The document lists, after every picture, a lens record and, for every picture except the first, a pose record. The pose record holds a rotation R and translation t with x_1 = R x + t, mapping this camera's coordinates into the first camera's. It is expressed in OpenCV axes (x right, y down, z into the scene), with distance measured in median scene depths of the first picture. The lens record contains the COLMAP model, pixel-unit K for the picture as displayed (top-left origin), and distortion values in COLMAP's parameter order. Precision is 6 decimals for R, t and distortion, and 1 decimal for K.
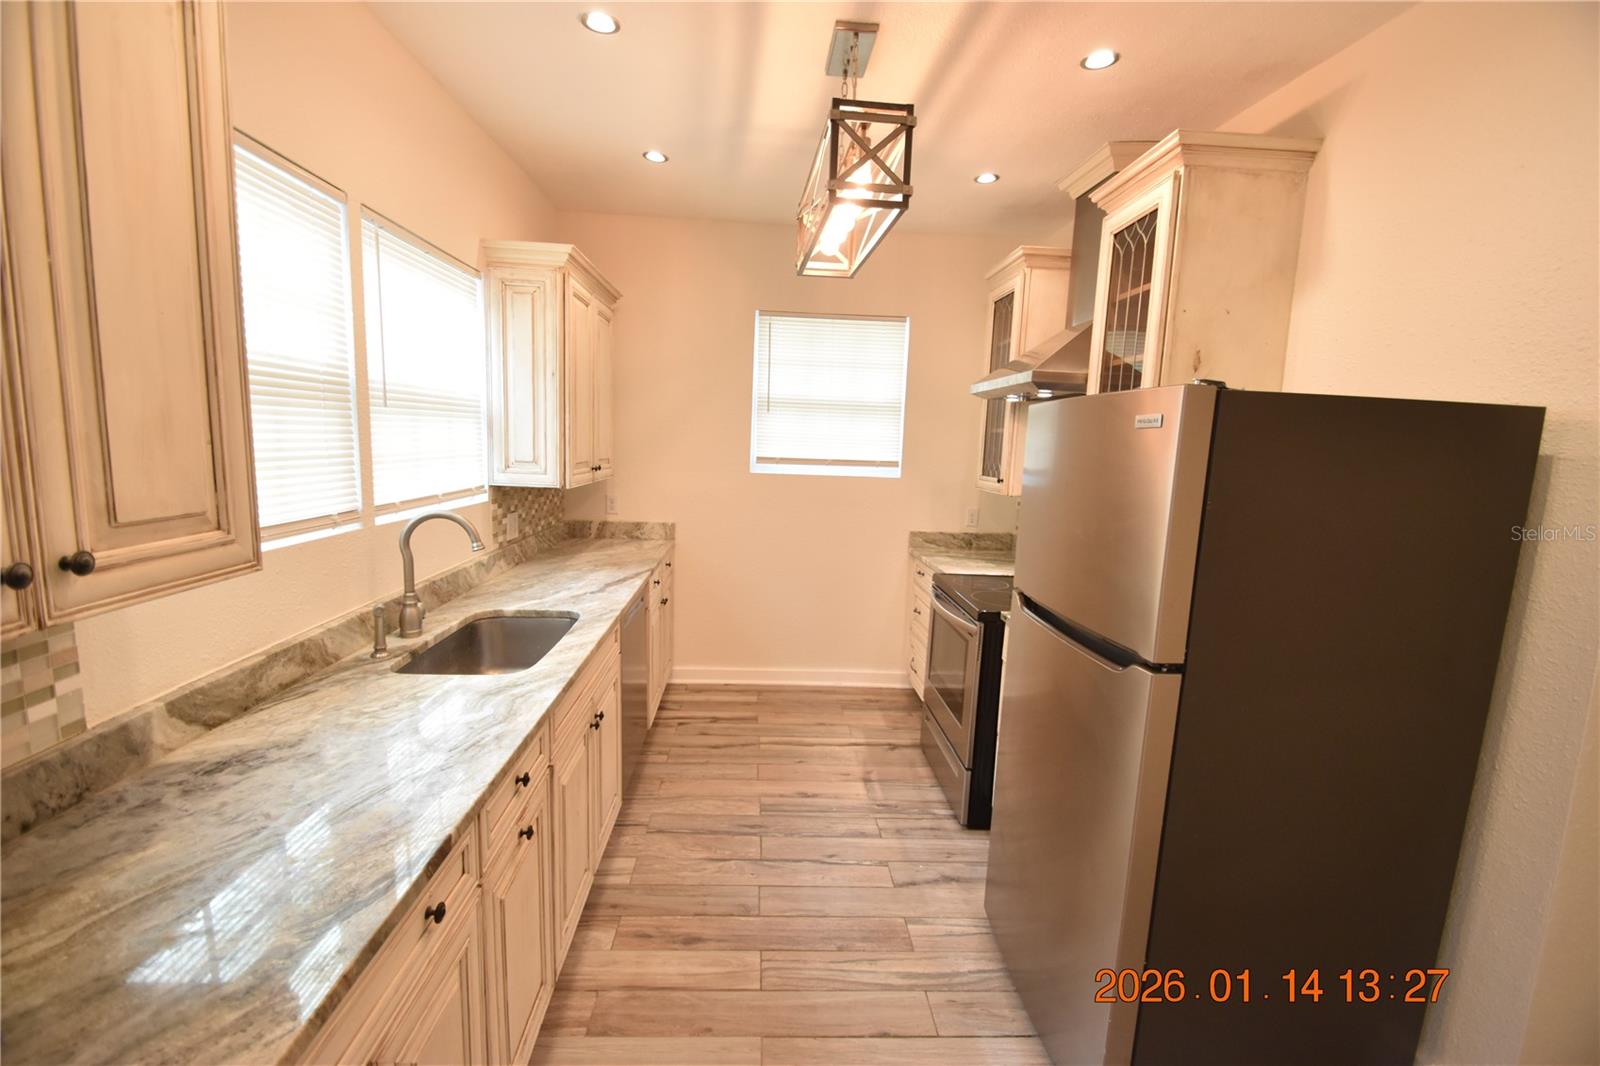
lens RADIAL K [[697.3, 0, 796.9], [0, 697.3, 539.4], [0, 0, 1]] dist [0.011891, -0.016051]
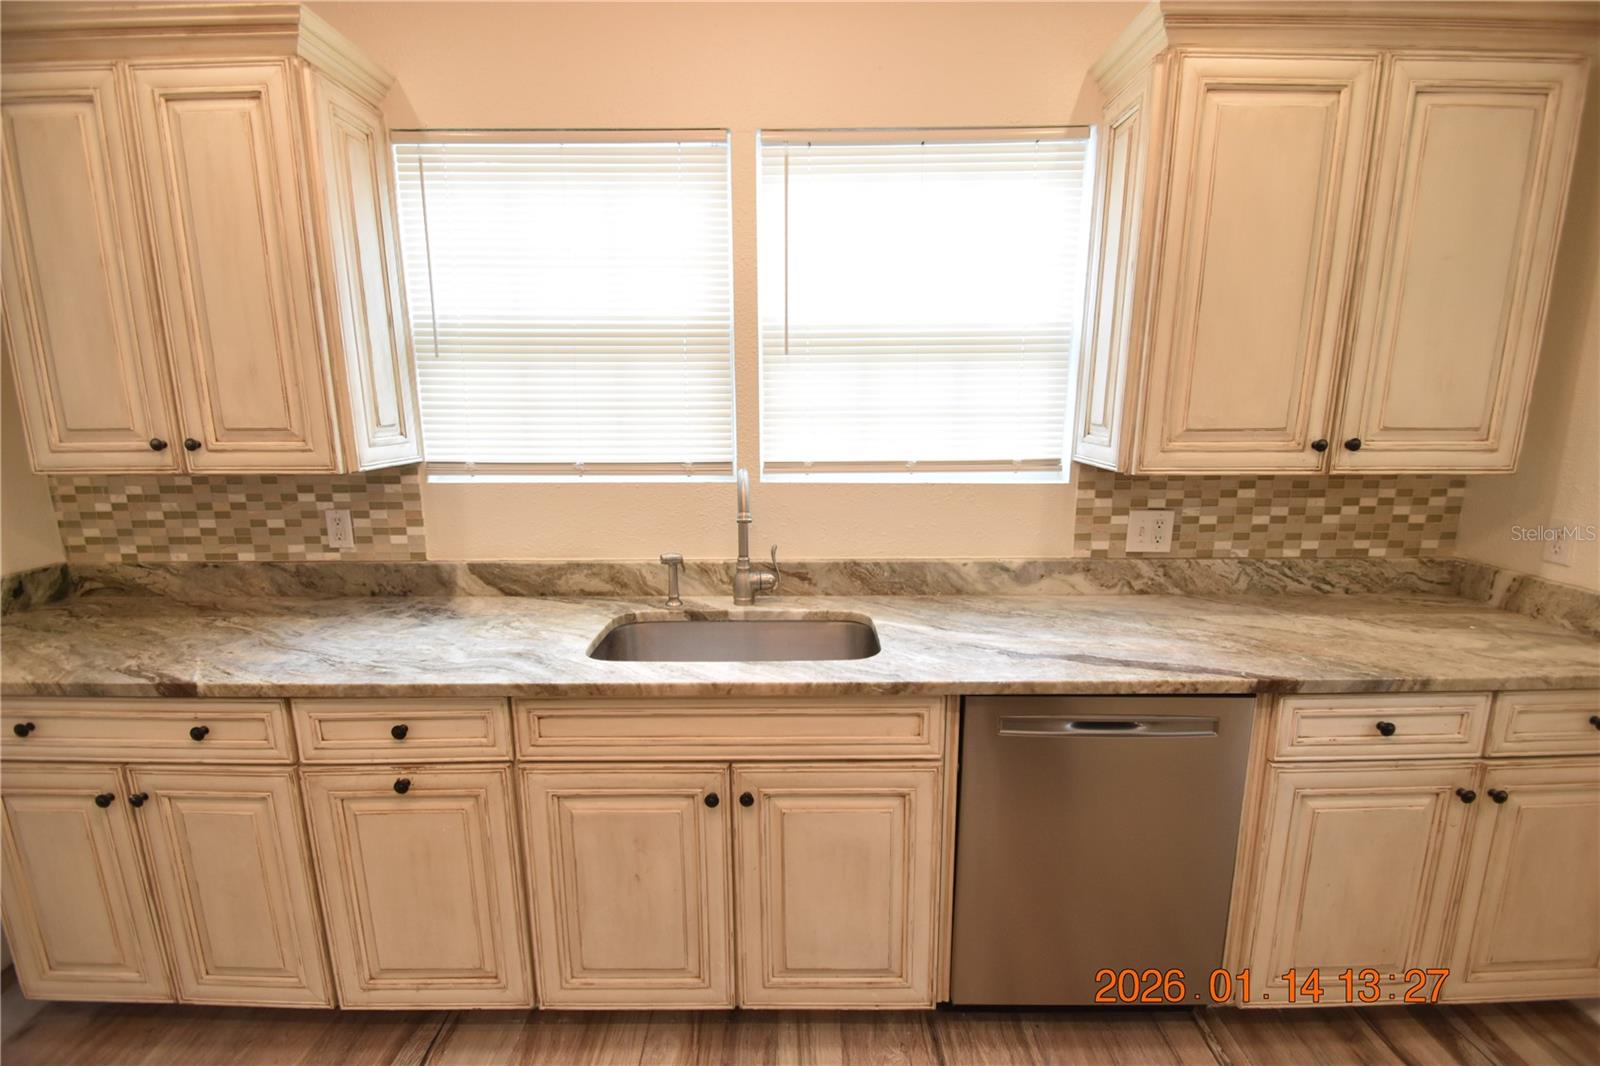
lens RADIAL K [[697.3, 0, 796.9], [0, 697.3, 539.4], [0, 0, 1]] dist [0.011891, -0.016051]
pose [[-0.060413, 0.160778, -0.985140, 0.399158], [-0.142036, 0.975515, 0.167917, -0.127640], [0.988016, 0.150069, -0.036097, 1.264057]]
